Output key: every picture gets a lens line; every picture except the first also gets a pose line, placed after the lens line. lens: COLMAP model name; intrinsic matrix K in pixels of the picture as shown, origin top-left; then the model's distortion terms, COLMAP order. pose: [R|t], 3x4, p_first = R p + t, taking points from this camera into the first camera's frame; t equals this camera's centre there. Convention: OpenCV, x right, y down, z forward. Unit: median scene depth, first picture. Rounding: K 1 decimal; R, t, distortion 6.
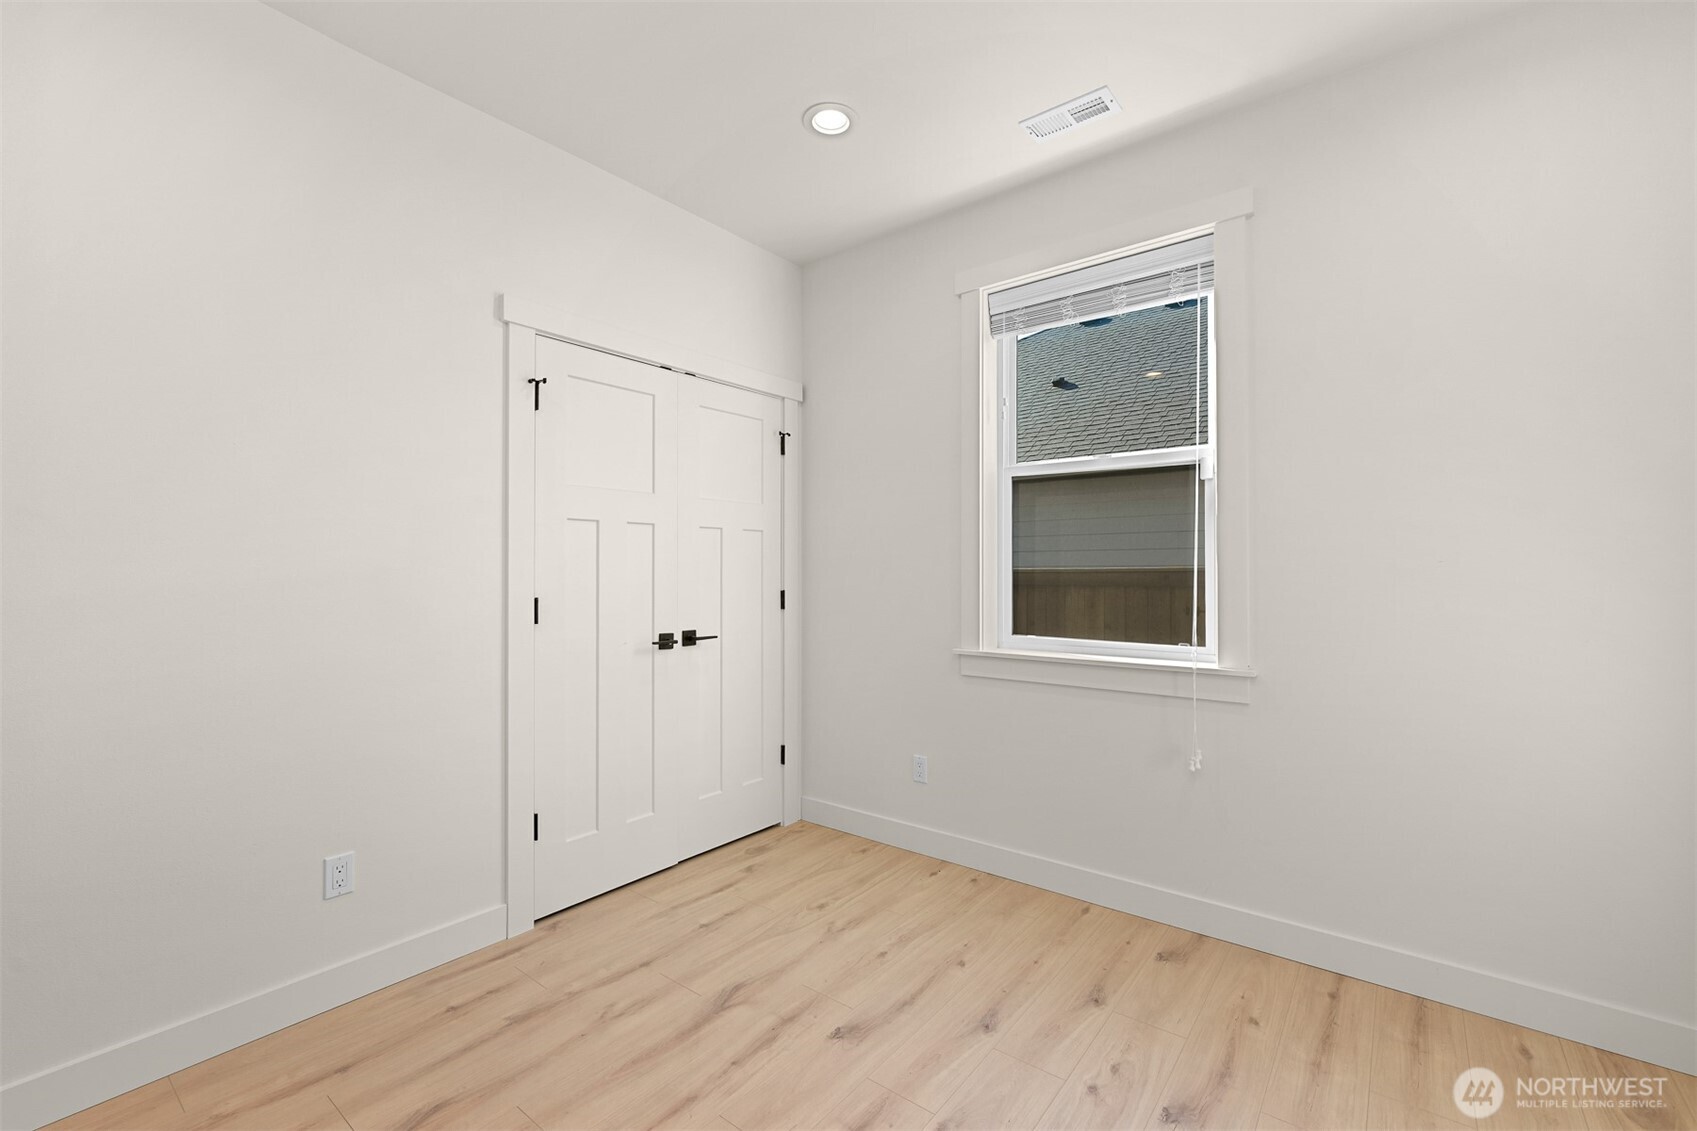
lens RADIAL K [[727.3, 0, 851.5], [0, 727.3, 563.9], [0, 0, 1]] dist [0.002818, -0.000282]
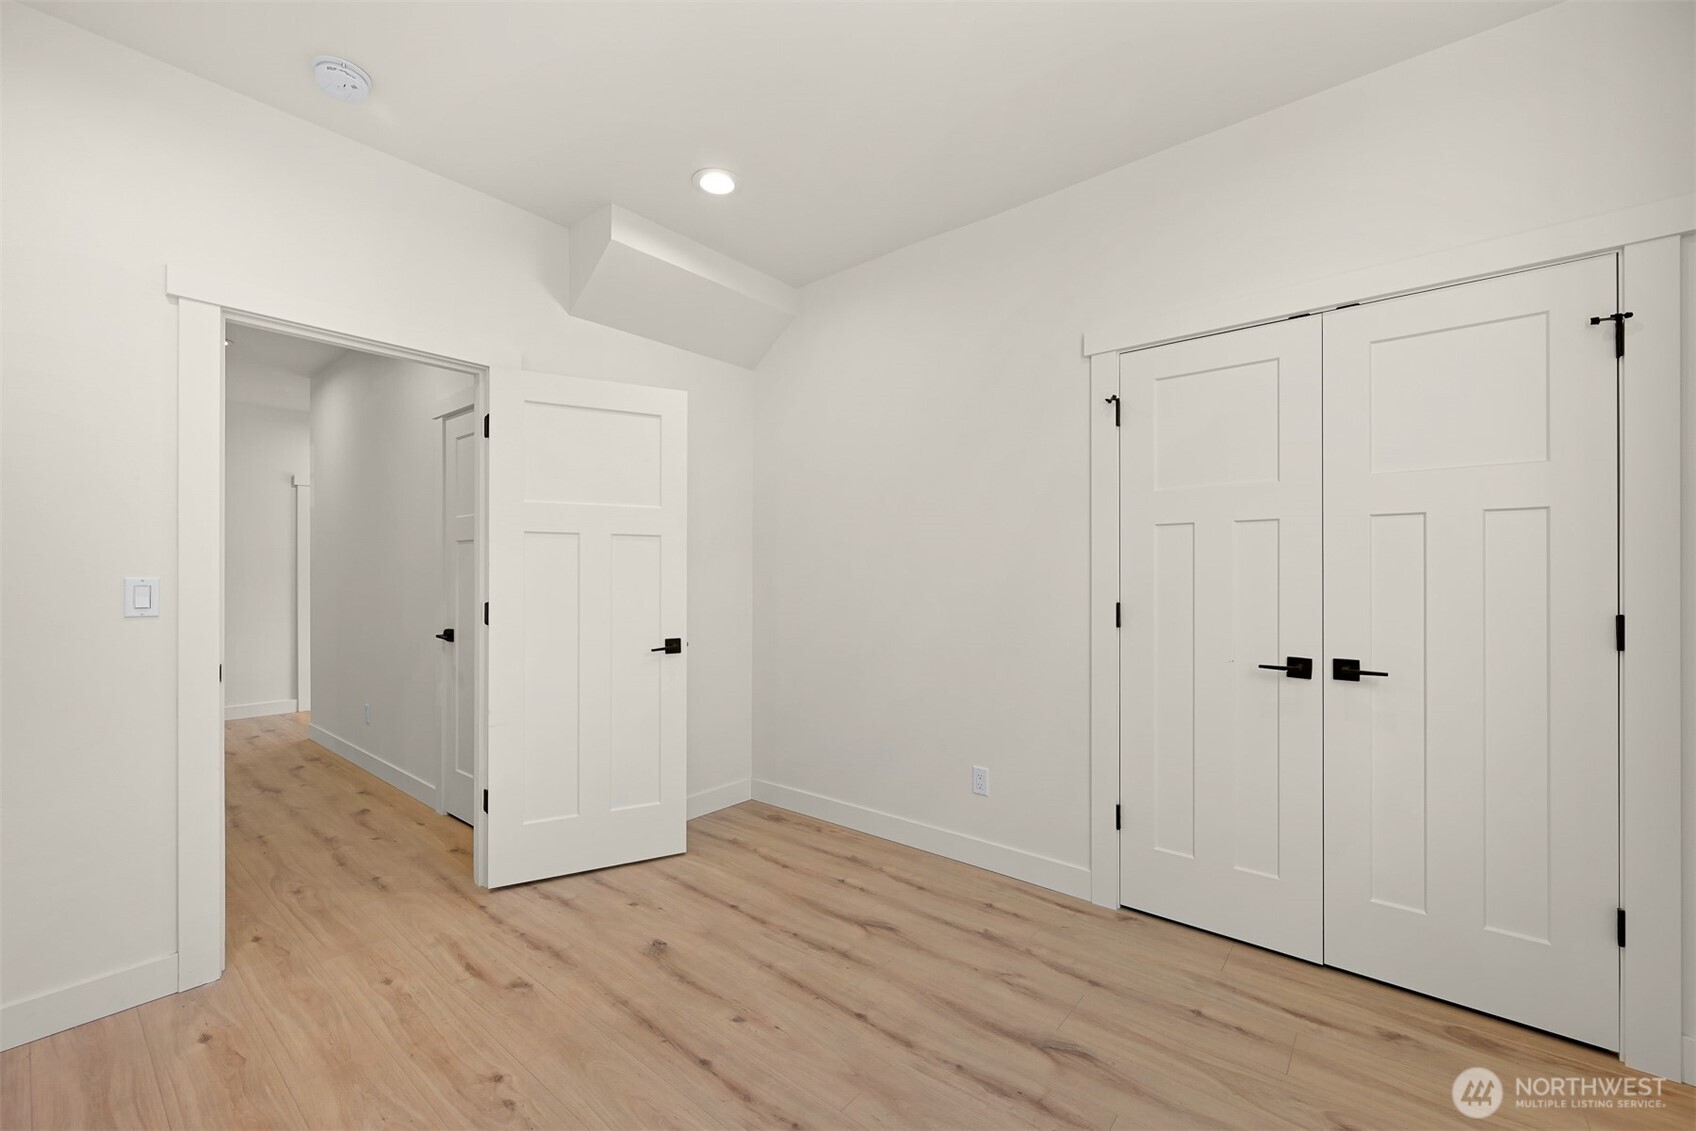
lens RADIAL K [[665.8, 0, 853.8], [0, 665.8, 575.5], [0, 0, 1]] dist [-0.002394, -0.000199]
pose [[-0.014190, -0.000773, -0.999899, 0.565993], [0.006198, 0.999980, -0.000861, 0.006312], [0.999880, -0.006210, -0.014185, 0.651692]]
